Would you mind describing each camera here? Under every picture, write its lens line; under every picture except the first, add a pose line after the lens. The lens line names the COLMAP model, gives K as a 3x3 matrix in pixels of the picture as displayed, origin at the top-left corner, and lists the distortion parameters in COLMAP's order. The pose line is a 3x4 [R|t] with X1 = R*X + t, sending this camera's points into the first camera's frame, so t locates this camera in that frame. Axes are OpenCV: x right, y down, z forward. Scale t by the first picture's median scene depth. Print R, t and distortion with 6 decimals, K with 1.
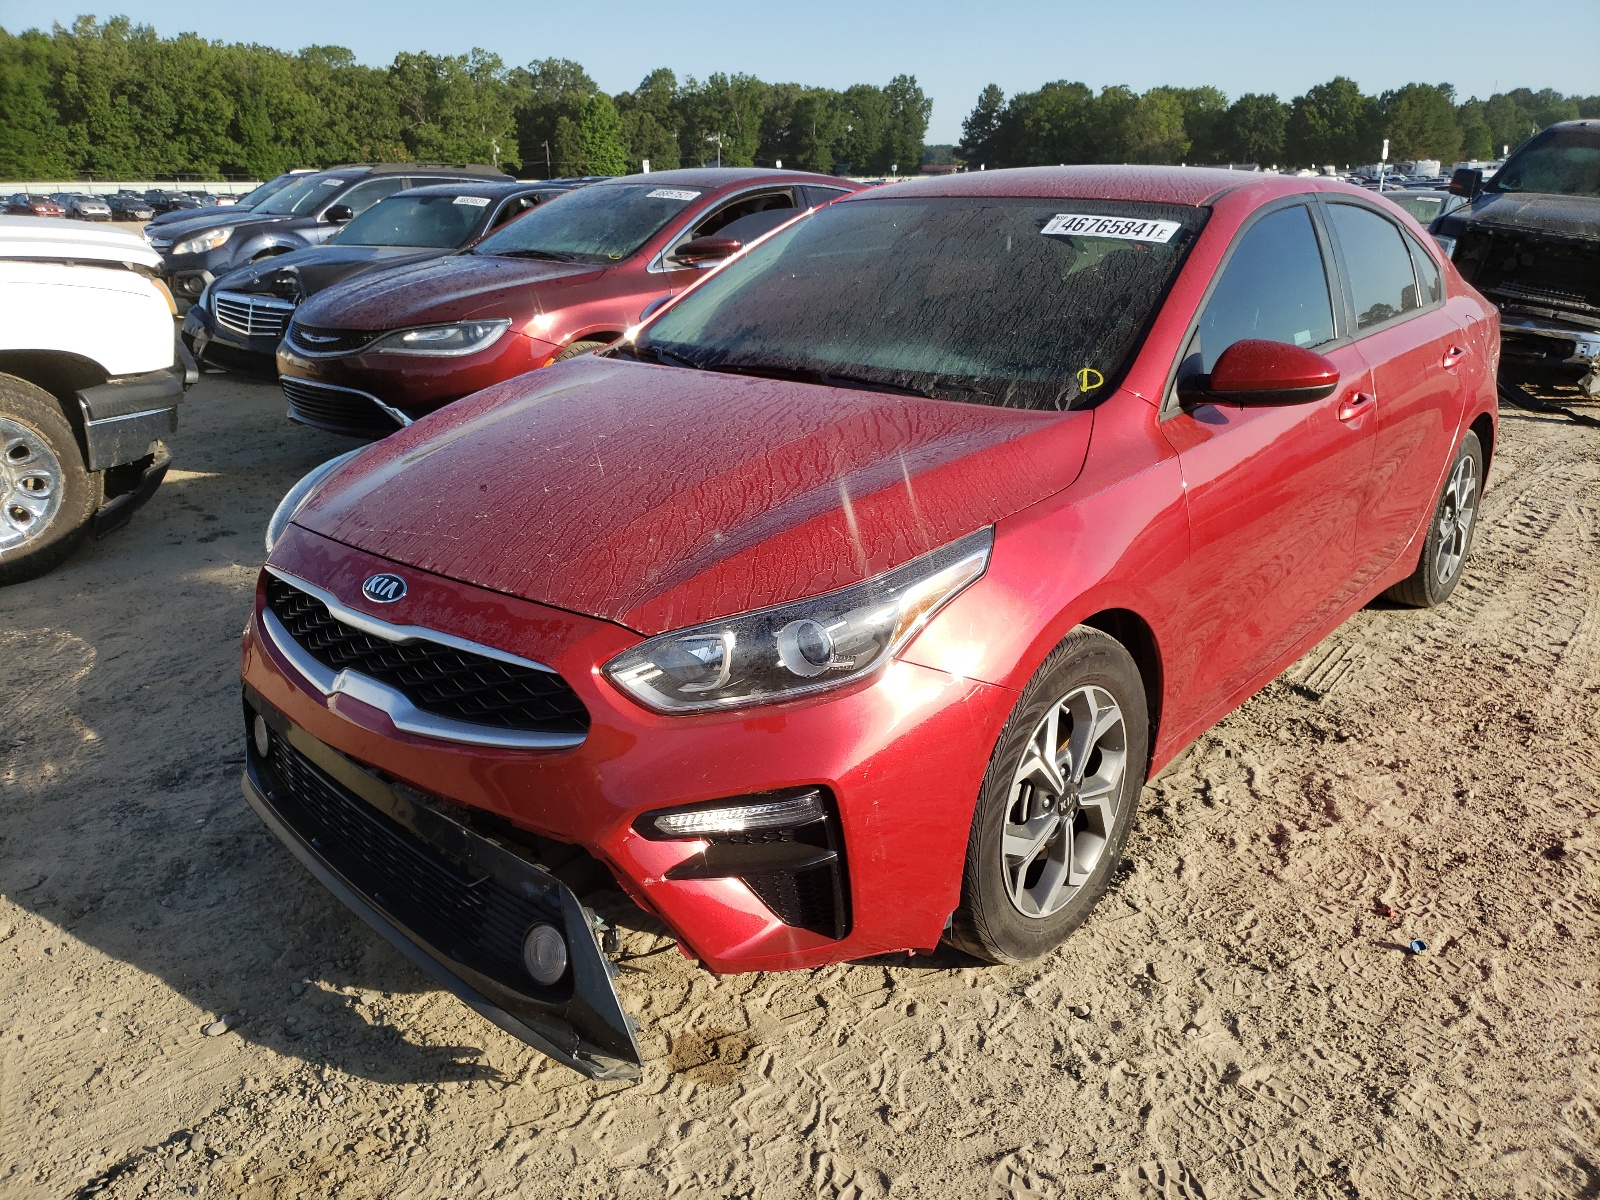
lens RADIAL K [[1209.9, 0, 798.5], [0, 1209.9, 594.5], [0, 0, 1]] dist [0.036551, -0.032435]
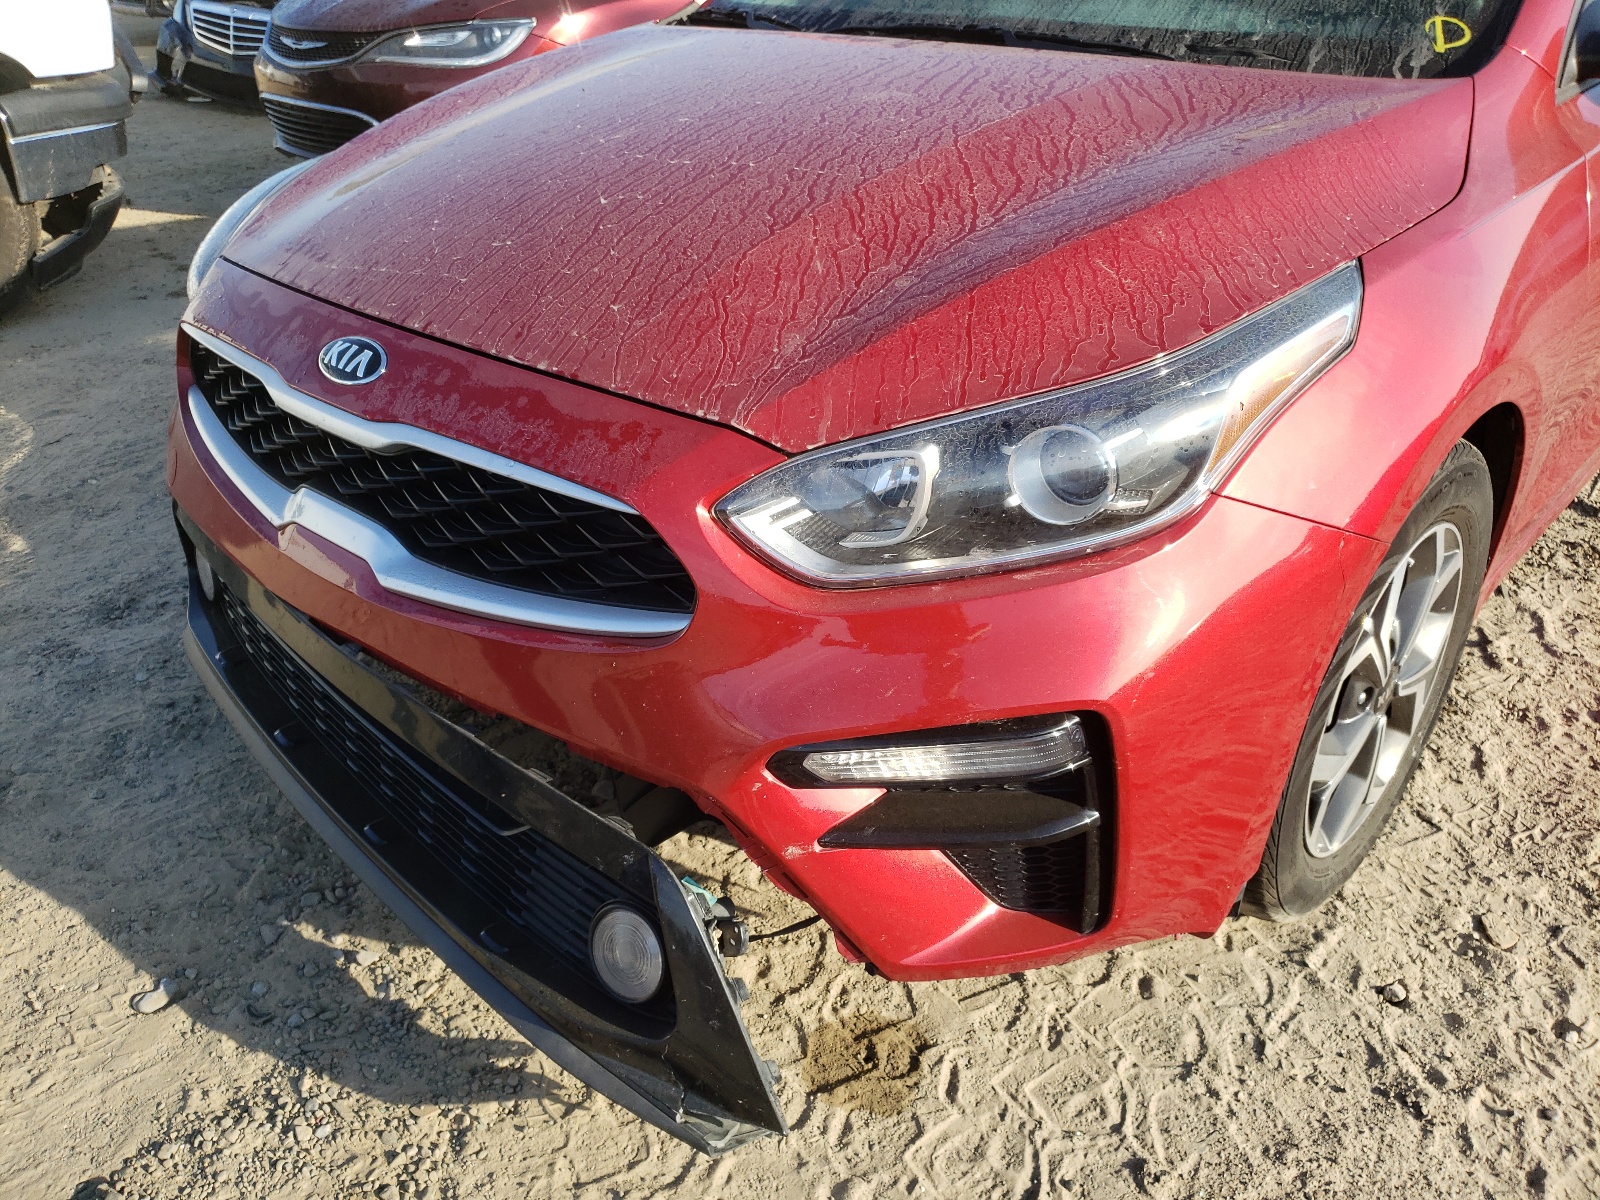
lens RADIAL K [[1209.9, 0, 806.0], [0, 1209.9, 597.6], [0, 0, 1]] dist [0.036551, -0.032435]
pose [[0.999698, 0.013279, -0.020684, -0.091686], [-0.009150, 0.982077, 0.188256, -0.005358], [0.022814, -0.188010, 0.981902, 0.365306]]
